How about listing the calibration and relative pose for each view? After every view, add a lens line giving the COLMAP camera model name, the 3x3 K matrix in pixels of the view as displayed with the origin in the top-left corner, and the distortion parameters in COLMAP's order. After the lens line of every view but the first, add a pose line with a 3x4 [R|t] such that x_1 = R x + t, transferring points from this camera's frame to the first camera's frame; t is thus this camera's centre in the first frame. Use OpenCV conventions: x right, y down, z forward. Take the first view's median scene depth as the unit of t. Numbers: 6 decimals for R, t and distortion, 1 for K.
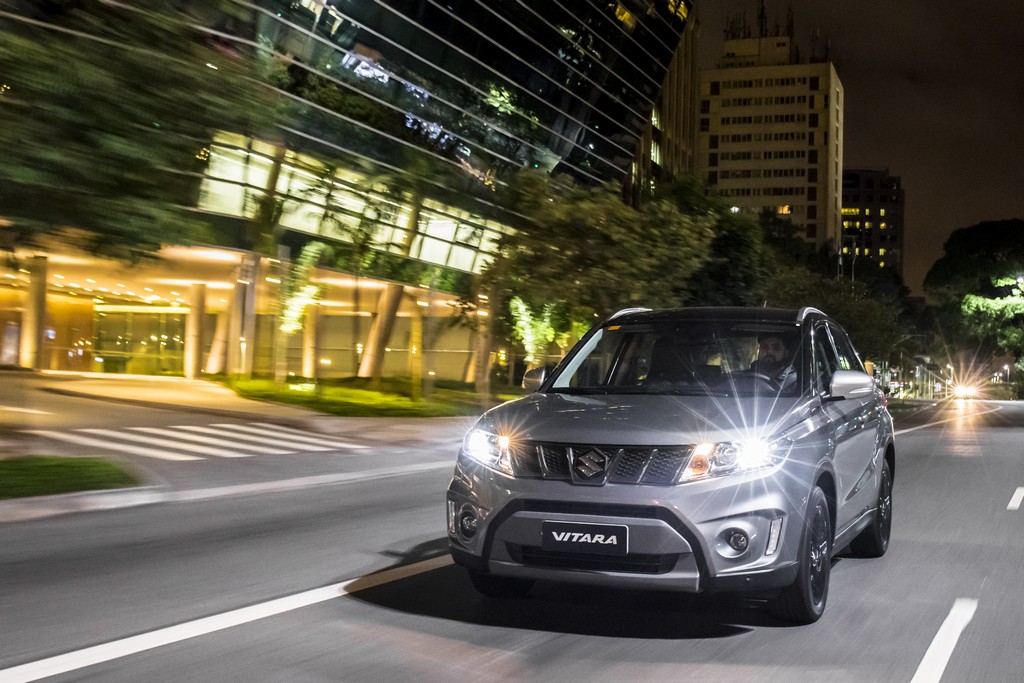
lens RADIAL K [[1206.1, 0, 514.3], [0, 1206.1, 340.0], [0, 0, 1]] dist [-0.086628, 0.000000]
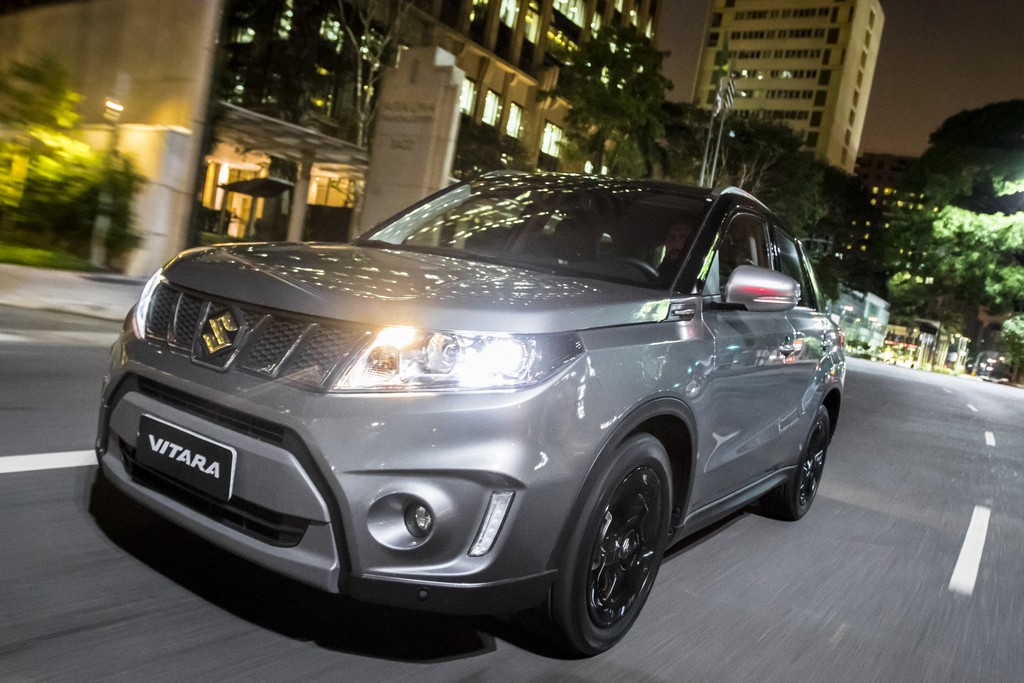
lens RADIAL K [[829.3, 0, 443.6], [0, 829.3, 350.0], [0, 0, 1]] dist [-0.074428, -0.015812]
pose [[0.966172, 0.154640, -0.206393, 0.247381], [-0.134204, 0.984866, 0.109673, 0.051570], [0.220229, -0.078264, 0.972303, 0.623613]]
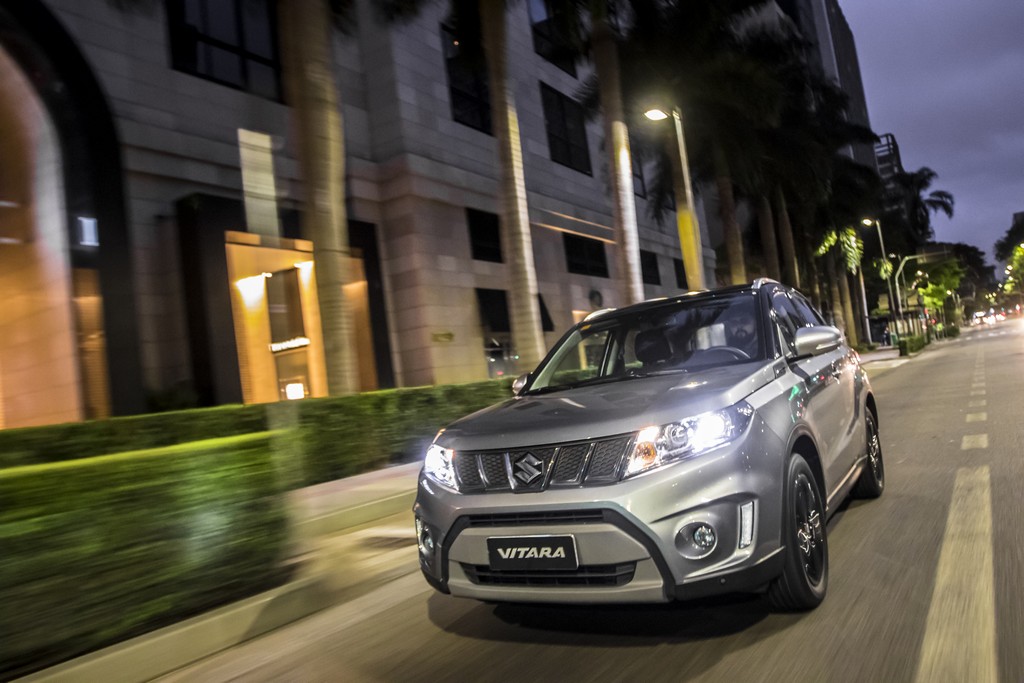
lens RADIAL K [[760.8, 0, 510.3], [0, 760.8, 341.0], [0, 0, 1]] dist [-0.035543, -0.017092]
pose [[0.977464, -0.164458, -0.132353, 0.139537], [0.158752, 0.985914, -0.052644, 0.035336], [0.139146, 0.030447, 0.989804, 0.421189]]
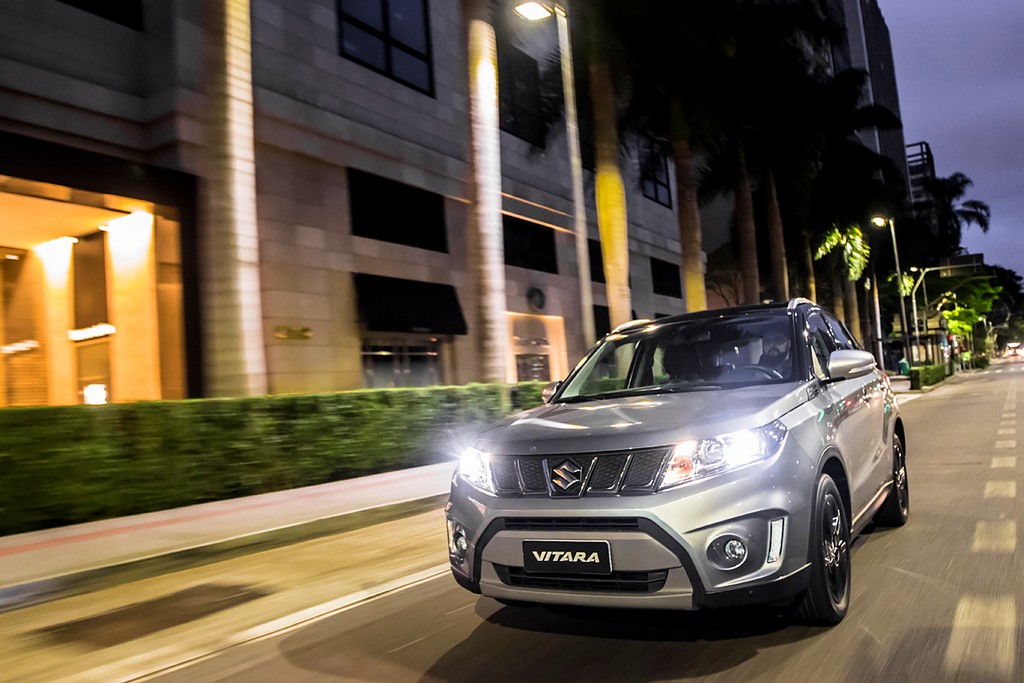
lens RADIAL K [[803.9, 0, 511.3], [0, 803.9, 337.4], [0, 0, 1]] dist [-0.055898, -0.000811]
pose [[0.983467, -0.114803, -0.140045, 0.119062], [0.107114, 0.992356, -0.061283, 0.029759], [0.146009, 0.045269, 0.988247, 0.367711]]
